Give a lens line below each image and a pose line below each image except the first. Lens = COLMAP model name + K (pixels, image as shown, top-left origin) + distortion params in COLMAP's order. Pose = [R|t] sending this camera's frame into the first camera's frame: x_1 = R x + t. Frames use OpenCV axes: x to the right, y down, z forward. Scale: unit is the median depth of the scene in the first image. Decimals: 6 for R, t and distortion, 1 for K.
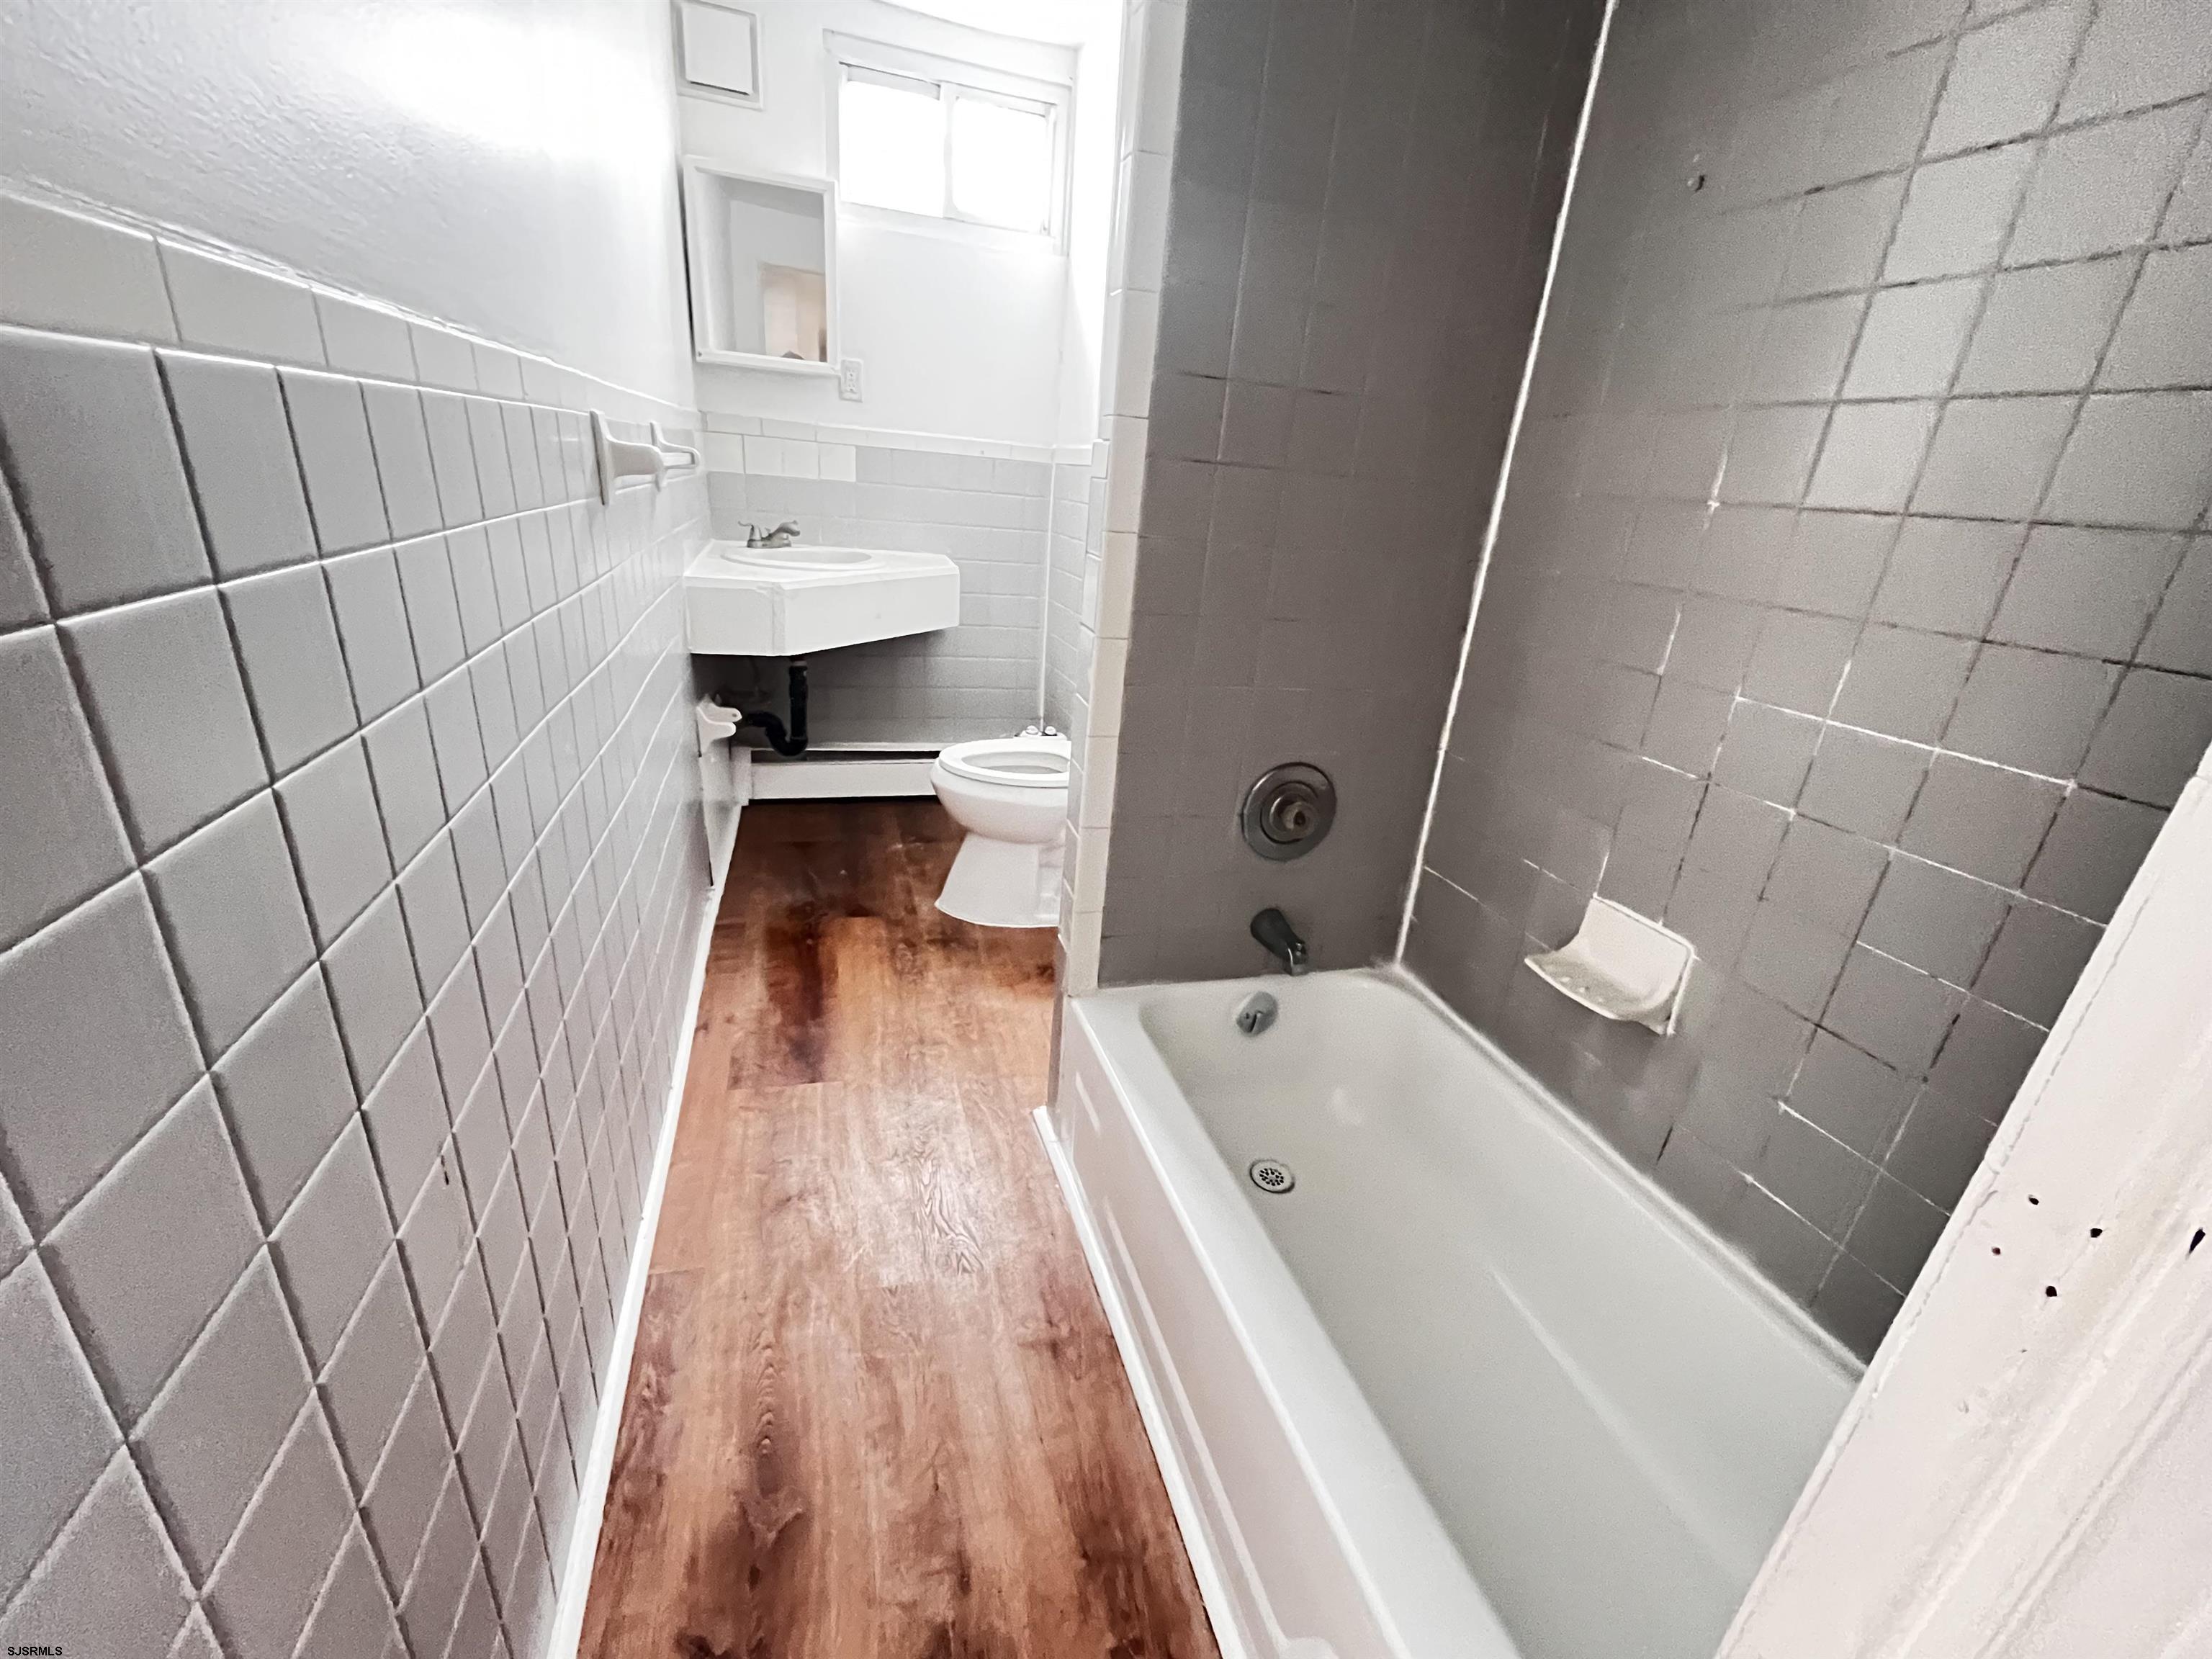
lens RADIAL K [[901.5, 0, 1085.3], [0, 901.5, 829.1], [0, 0, 1]] dist [-0.003098, 0.000181]
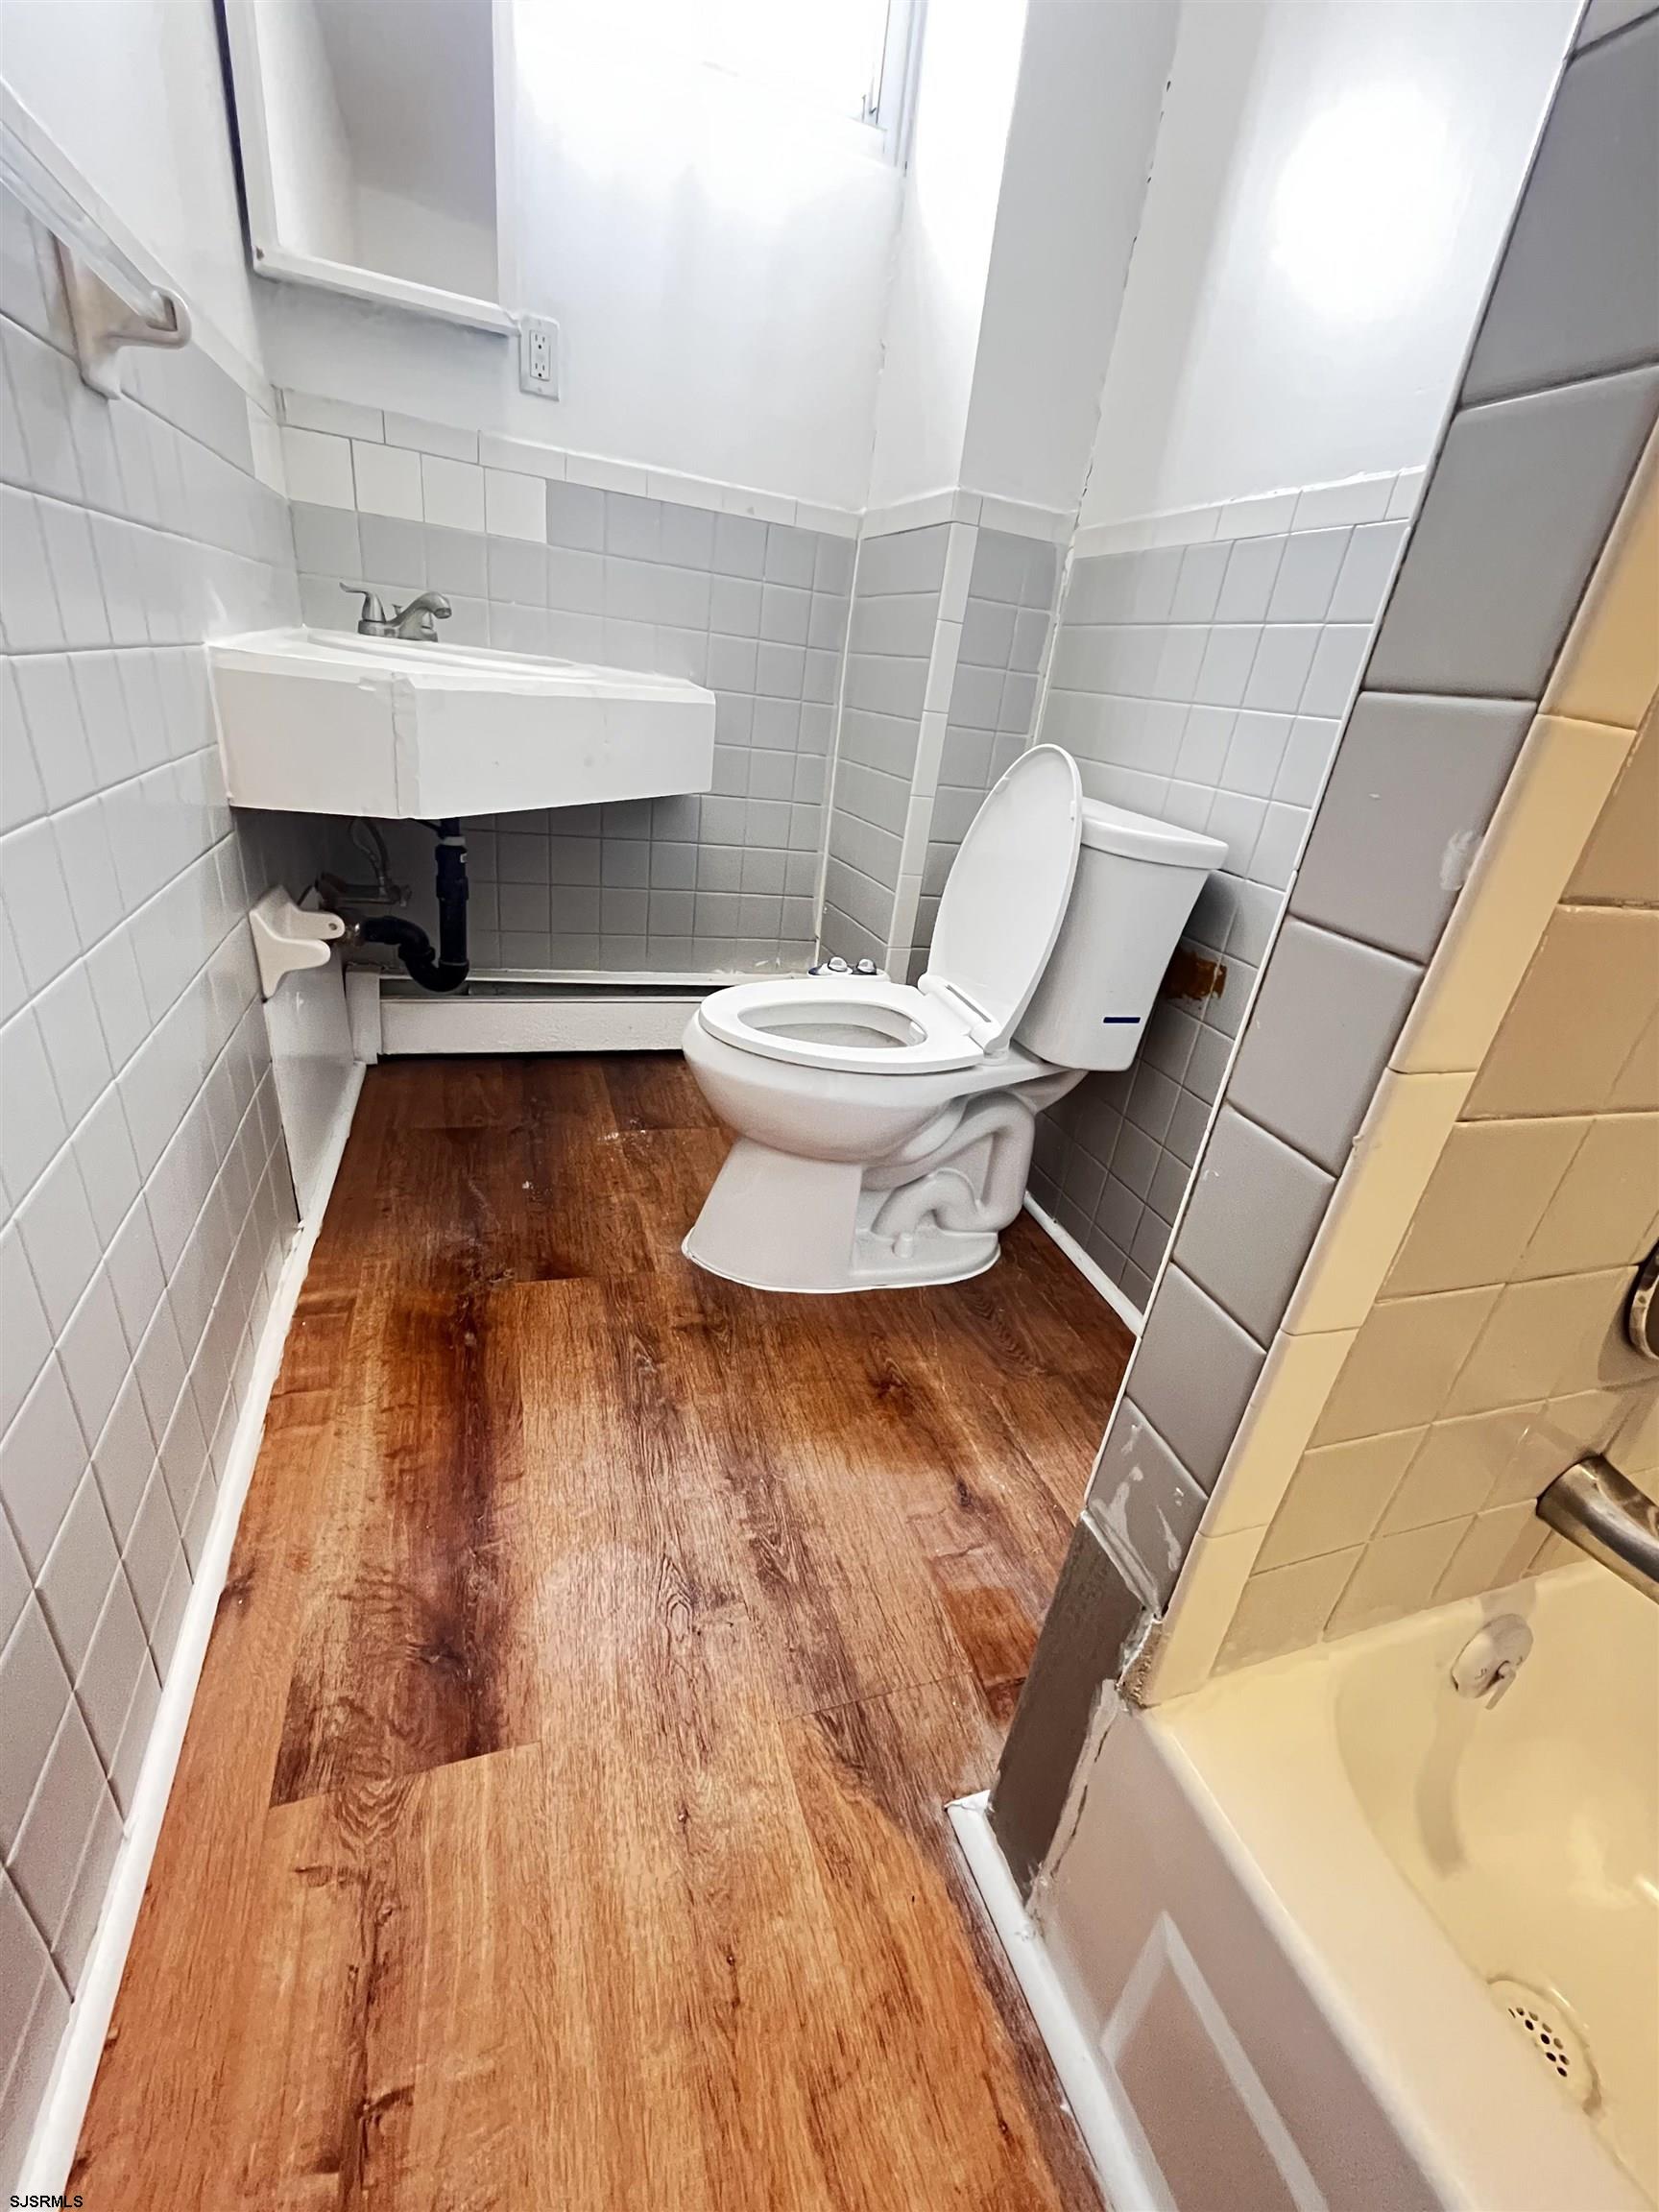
lens RADIAL K [[901.5, 0, 819.9], [0, 901.5, 1106.8], [0, 0, 1]] dist [-0.003098, 0.000181]
pose [[0.997853, 0.018161, 0.062928, -0.115021], [-0.022802, 0.997010, 0.073831, -0.060662], [-0.061399, -0.075108, 0.995283, 0.400975]]
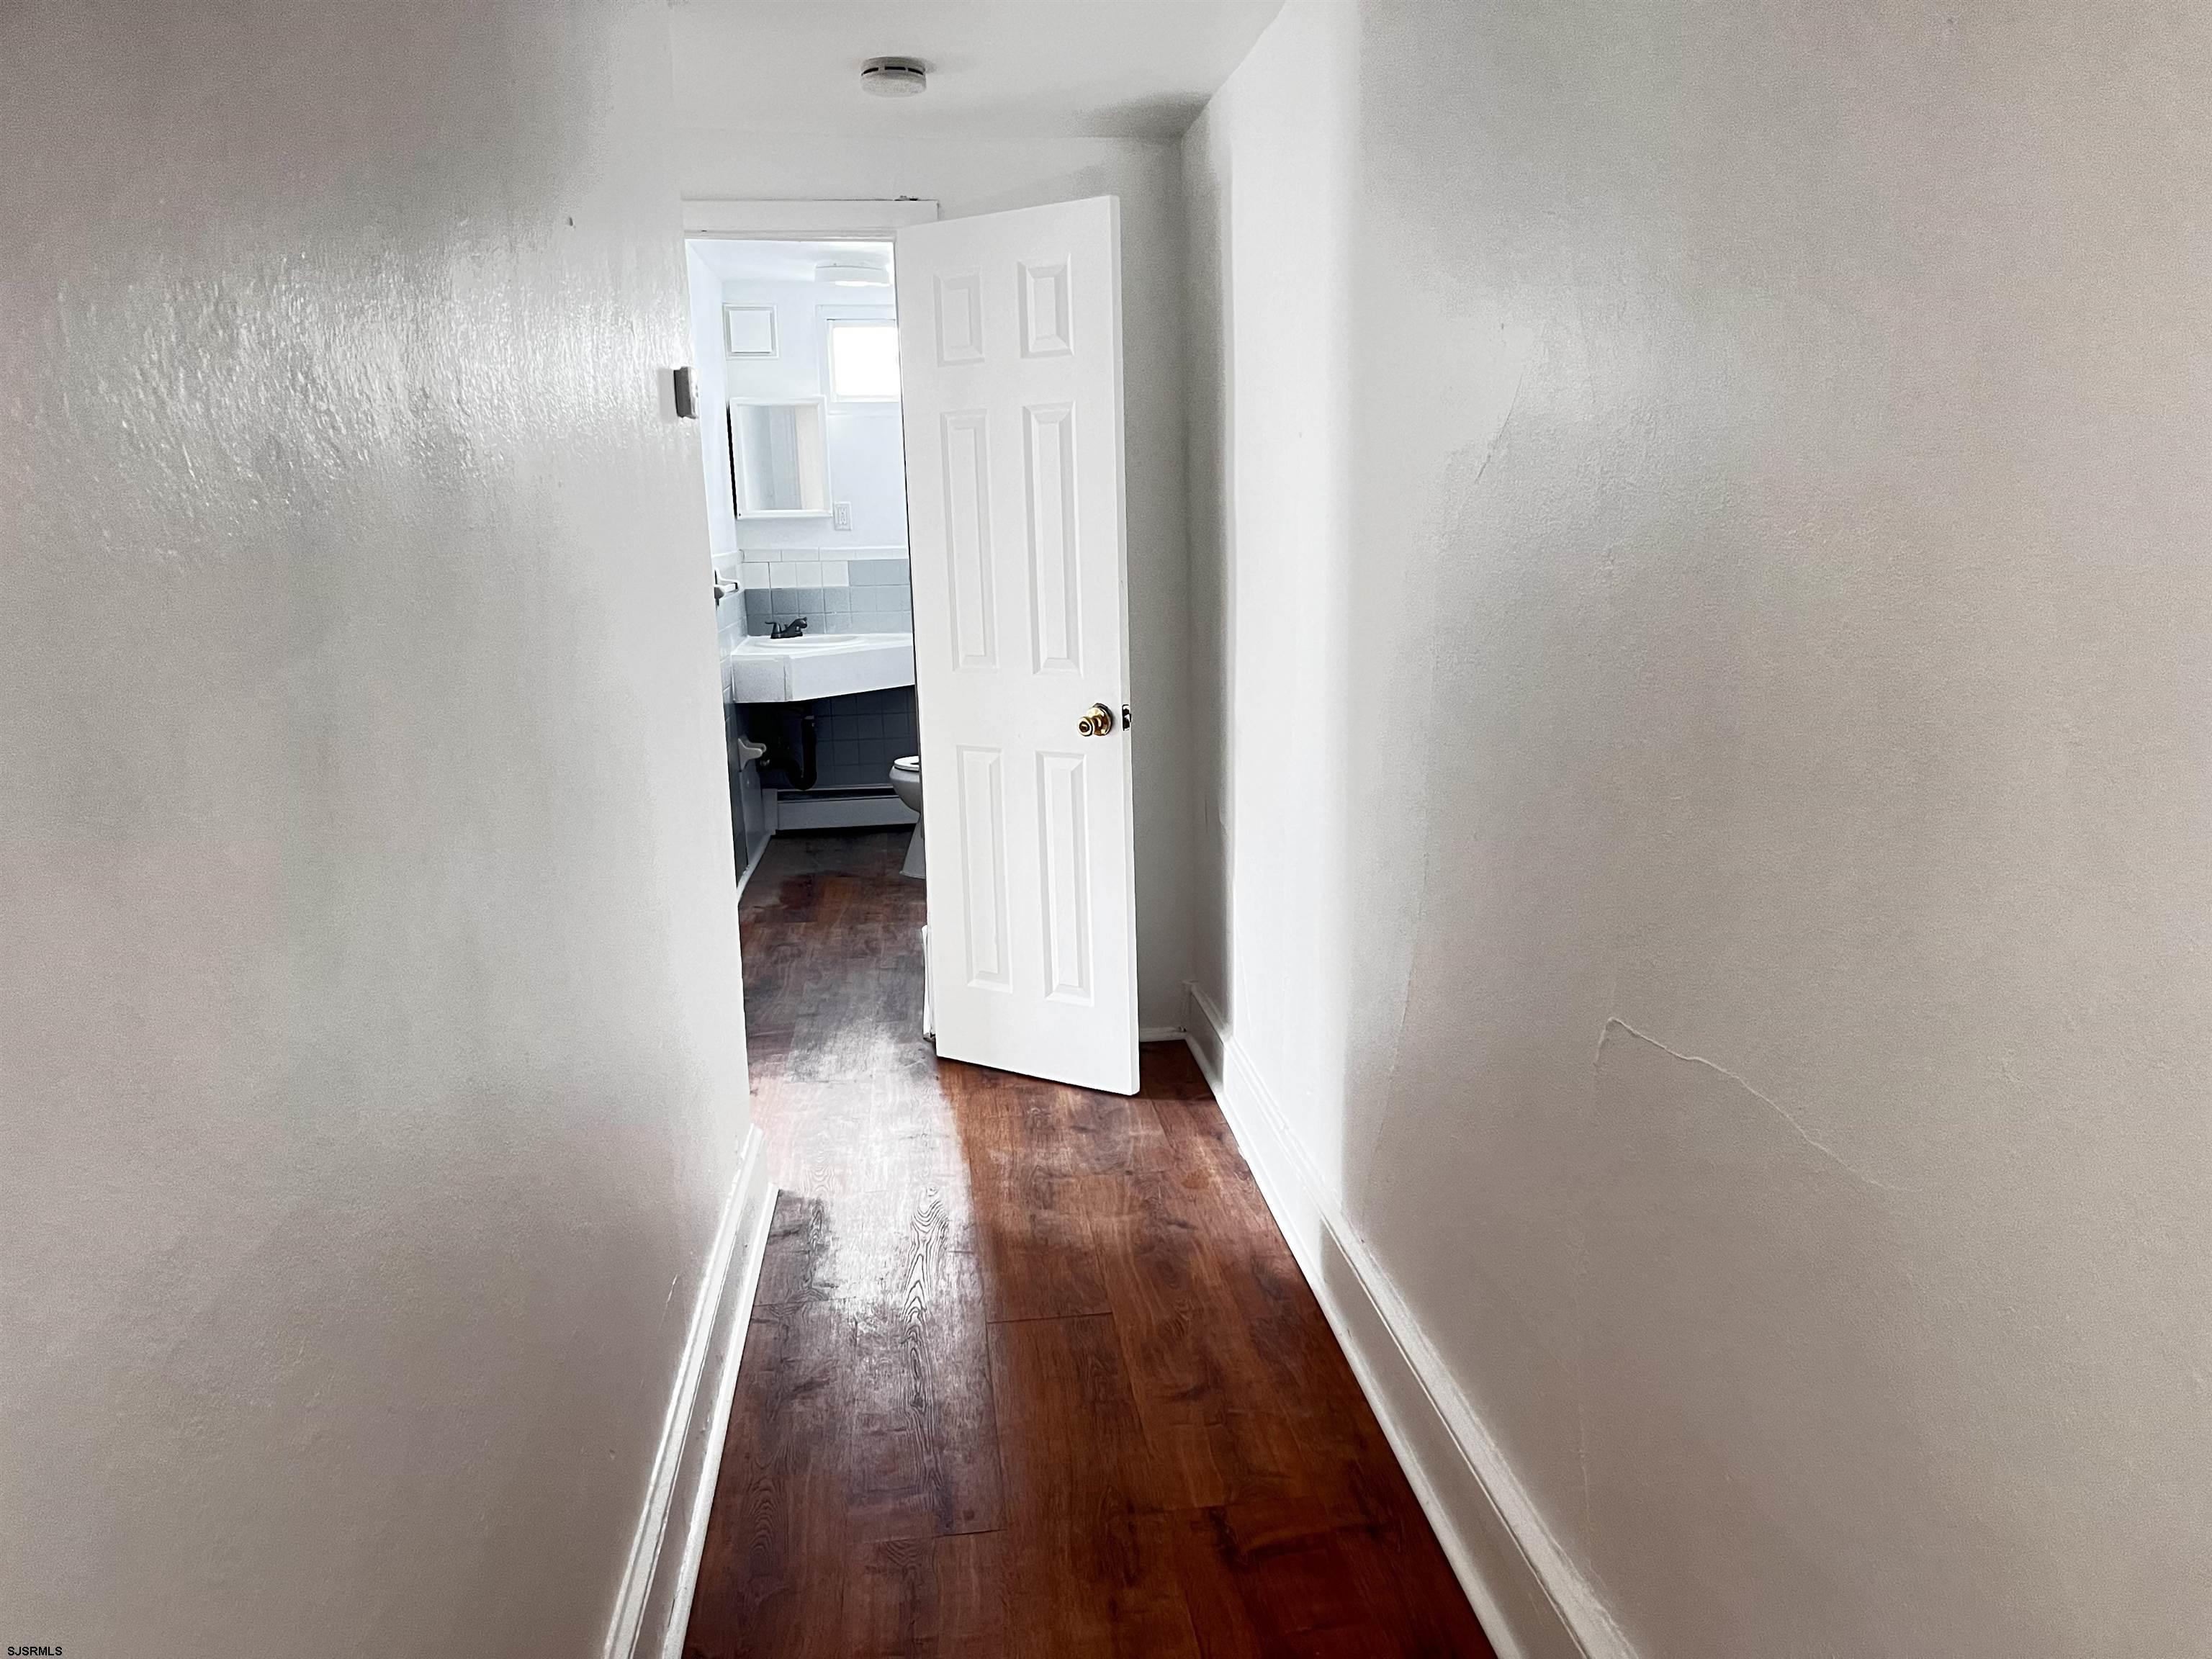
lens RADIAL K [[1677.7, 0, 1119.4], [0, 1677.7, 832.1], [0, 0, 1]] dist [-0.002843, -0.000170]
pose [[0.980763, -0.077399, -0.179202, 0.642983], [0.043054, 0.981195, -0.188154, 0.533707], [0.190395, 0.176819, 0.965653, -1.465303]]
